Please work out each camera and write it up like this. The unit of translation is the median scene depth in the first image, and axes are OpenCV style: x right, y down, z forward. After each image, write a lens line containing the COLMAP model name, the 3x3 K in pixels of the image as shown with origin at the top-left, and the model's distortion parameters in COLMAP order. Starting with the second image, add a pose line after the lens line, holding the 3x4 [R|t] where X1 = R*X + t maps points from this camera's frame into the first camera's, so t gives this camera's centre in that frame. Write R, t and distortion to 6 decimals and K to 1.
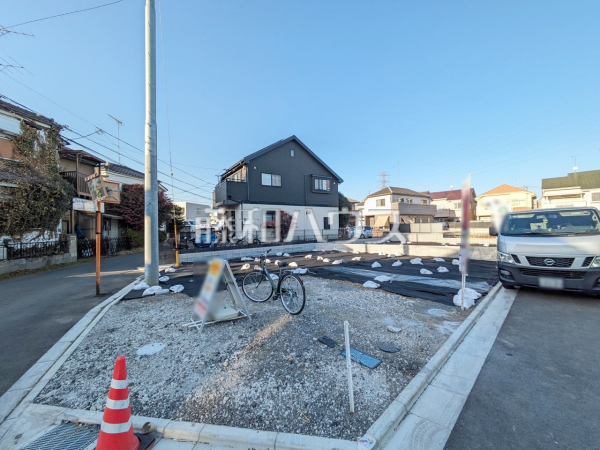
lens RADIAL K [[237.2, 0, 300.7], [0, 237.2, 225.7], [0, 0, 1]] dist [0.002467, -0.000053]
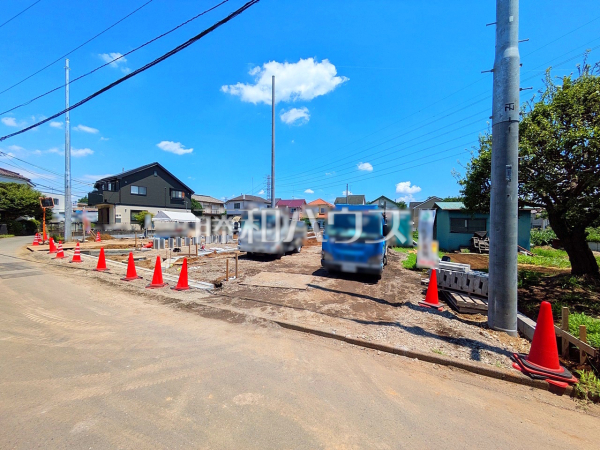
lens RADIAL K [[237.2, 0, 298.1], [0, 237.2, 223.9], [0, 0, 1]] dist [0.002467, -0.000053]
pose [[0.908418, 0.027438, 0.417162, 0.160799], [-0.030180, 0.999544, -0.000021, -0.004145], [-0.416972, -0.012571, 0.908832, -0.748379]]
